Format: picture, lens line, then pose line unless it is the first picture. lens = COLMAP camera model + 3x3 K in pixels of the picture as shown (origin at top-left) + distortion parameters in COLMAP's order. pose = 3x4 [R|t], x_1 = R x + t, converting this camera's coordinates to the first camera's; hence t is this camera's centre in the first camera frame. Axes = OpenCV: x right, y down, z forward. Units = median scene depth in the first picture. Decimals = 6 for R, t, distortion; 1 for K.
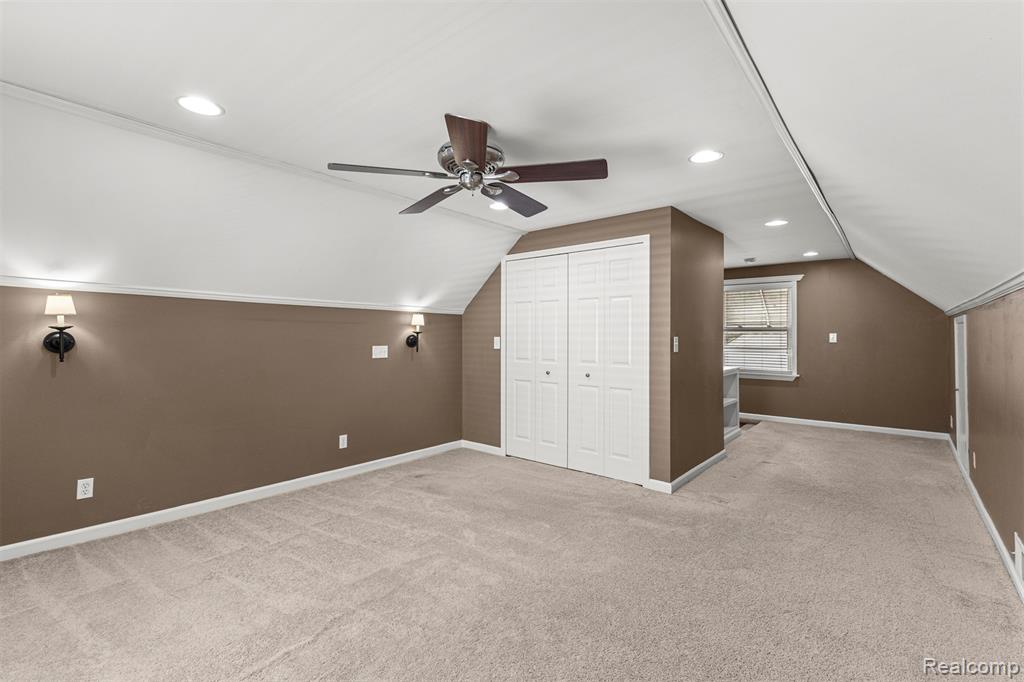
lens RADIAL K [[445.5, 0, 504.8], [0, 445.5, 335.5], [0, 0, 1]] dist [0.011648, -0.000146]
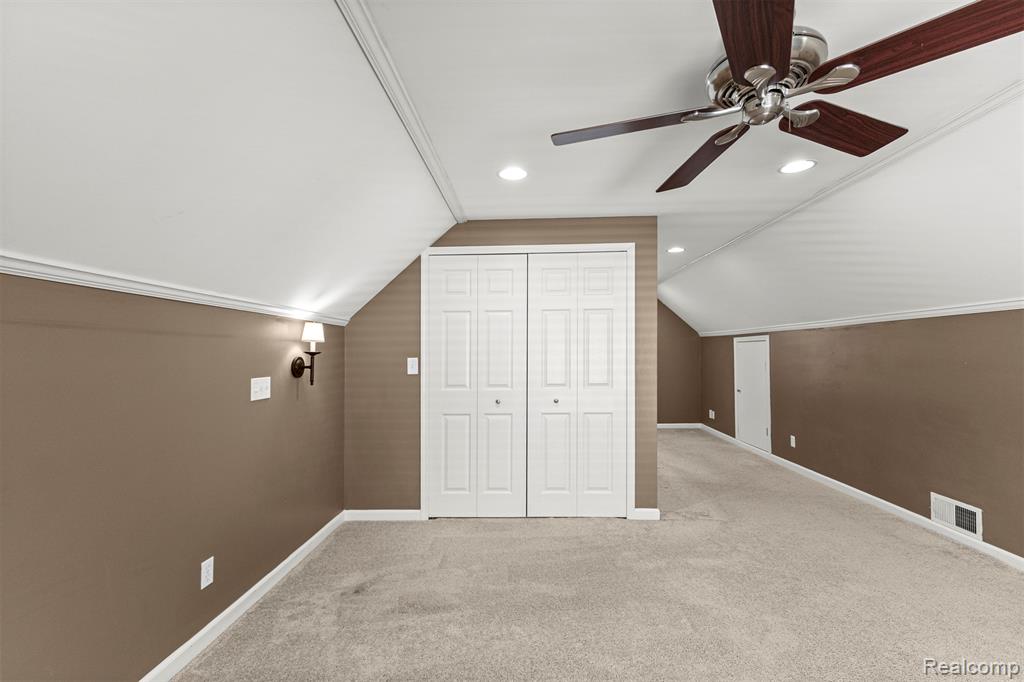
lens RADIAL K [[445.5, 0, 504.7], [0, 445.5, 350.0], [0, 0, 1]] dist [0.011648, -0.000146]
pose [[0.788416, -0.008993, 0.615077, -0.395094], [0.013981, 0.999897, -0.003302, -0.005807], [-0.614984, 0.011203, 0.788460, 0.382662]]
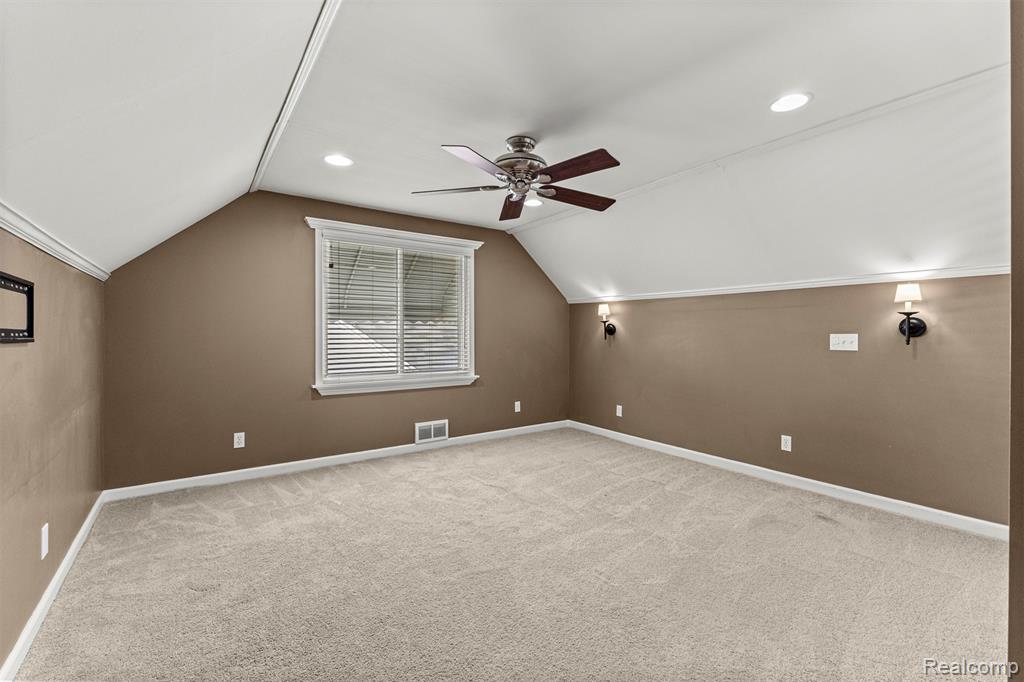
lens RADIAL K [[445.5, 0, 514.9], [0, 445.5, 334.4], [0, 0, 1]] dist [0.011648, -0.000146]
pose [[-0.222872, 0.018100, -0.974680, 0.590291], [0.015269, 0.999770, 0.015075, 0.004397], [0.974728, -0.011522, -0.223097, 0.661727]]
